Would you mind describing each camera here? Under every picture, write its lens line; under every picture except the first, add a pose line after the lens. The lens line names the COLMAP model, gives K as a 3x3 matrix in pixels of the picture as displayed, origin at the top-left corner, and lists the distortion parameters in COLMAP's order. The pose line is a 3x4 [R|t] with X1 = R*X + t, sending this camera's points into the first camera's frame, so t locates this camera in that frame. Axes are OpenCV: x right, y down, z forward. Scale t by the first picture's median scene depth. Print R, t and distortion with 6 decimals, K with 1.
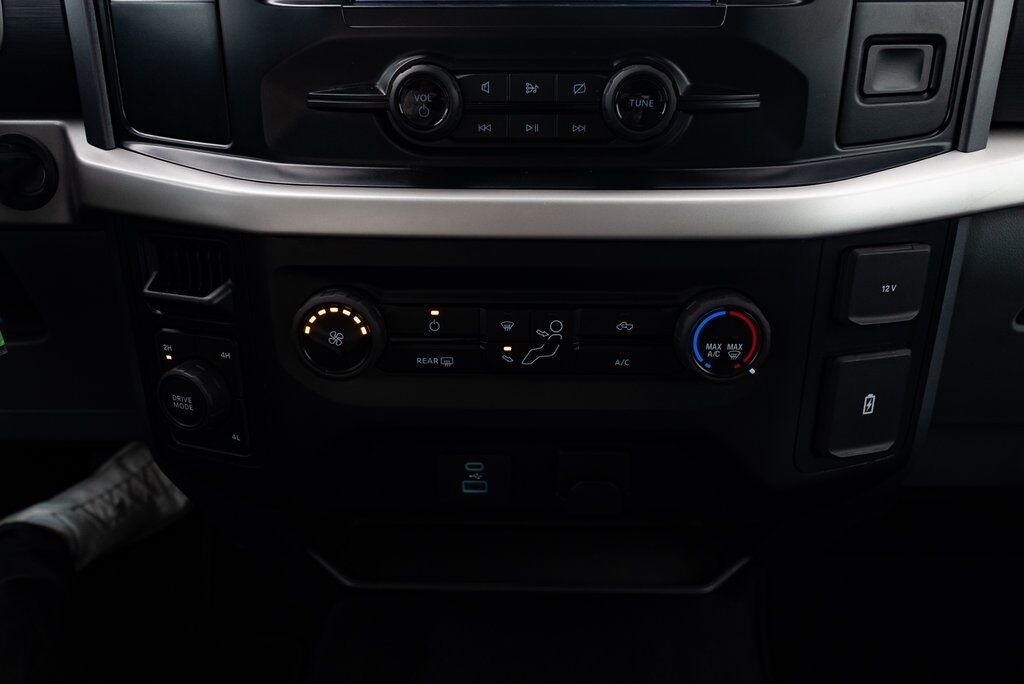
lens RADIAL K [[735.2, 0, 510.4], [0, 735.2, 343.8], [0, 0, 1]] dist [-0.015382, -0.001884]
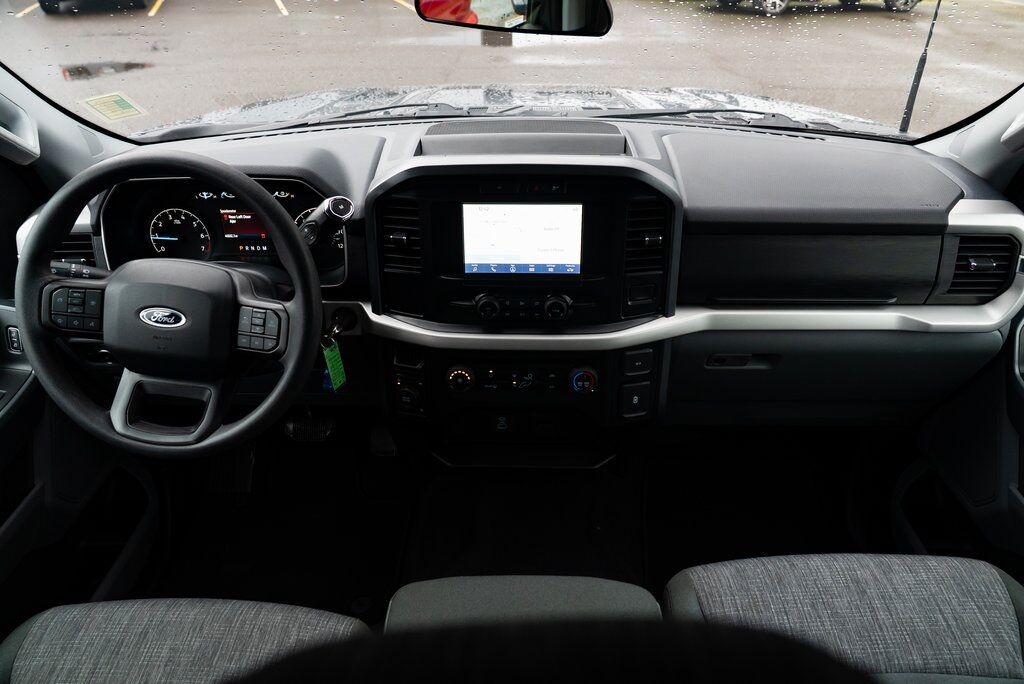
lens RADIAL K [[706.2, 0, 513.9], [0, 706.2, 344.7], [0, 0, 1]] dist [-0.035343, 0.017269]
pose [[0.999976, 0.000845, -0.006940, 0.014429], [-0.000211, 0.995866, 0.090833, -0.432833], [0.006988, -0.090830, 0.995842, -1.987060]]
